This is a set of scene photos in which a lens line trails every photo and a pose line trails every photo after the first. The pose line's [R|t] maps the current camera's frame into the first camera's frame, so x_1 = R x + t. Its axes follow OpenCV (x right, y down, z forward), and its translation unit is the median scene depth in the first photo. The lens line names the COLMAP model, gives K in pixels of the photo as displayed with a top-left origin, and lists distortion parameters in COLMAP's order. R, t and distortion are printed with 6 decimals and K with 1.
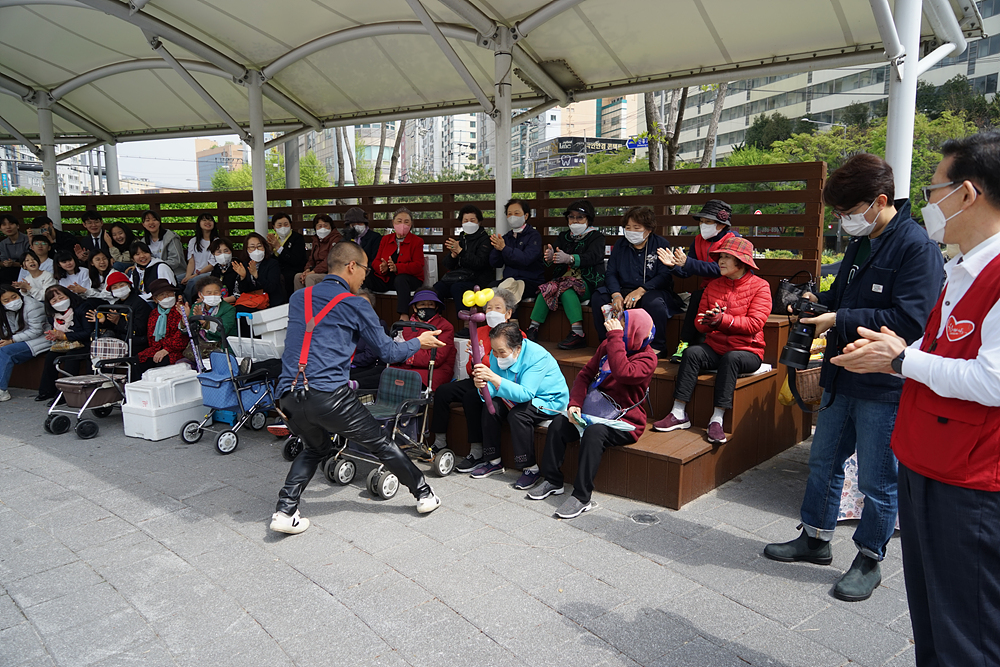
lens RADIAL K [[670.7, 0, 500.5], [0, 670.7, 328.0], [0, 0, 1]] dist [-0.028582, 0.028793]
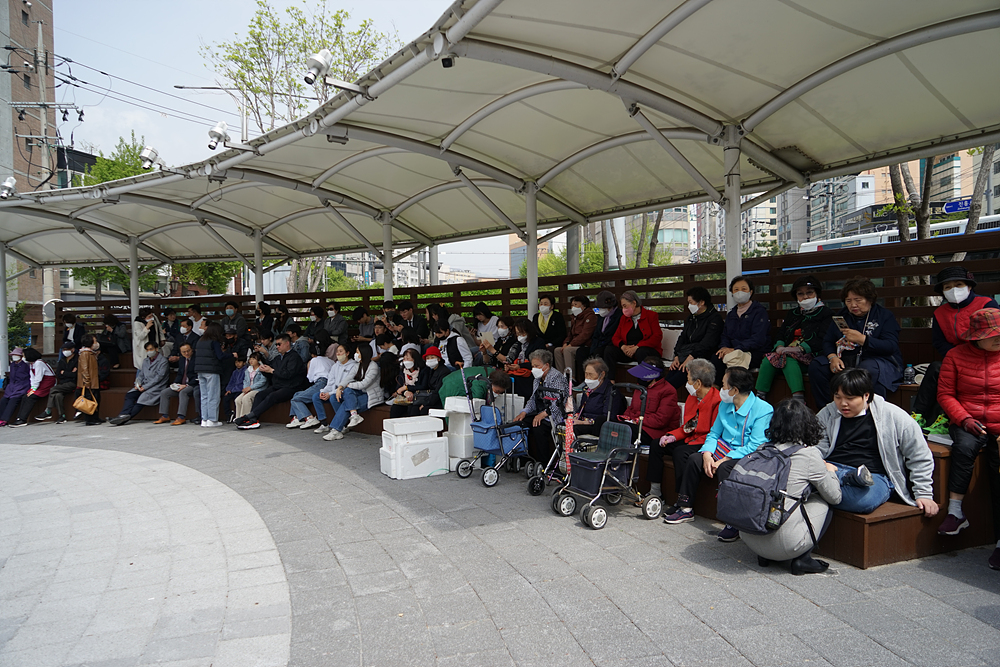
lens RADIAL K [[670.7, 0, 500.5], [0, 670.7, 328.0], [0, 0, 1]] dist [-0.028582, 0.028793]
pose [[0.906427, -0.010611, -0.422228, 0.110963], [-0.040090, 0.993009, -0.111019, 0.022664], [0.420455, 0.117558, 0.899665, -0.114172]]
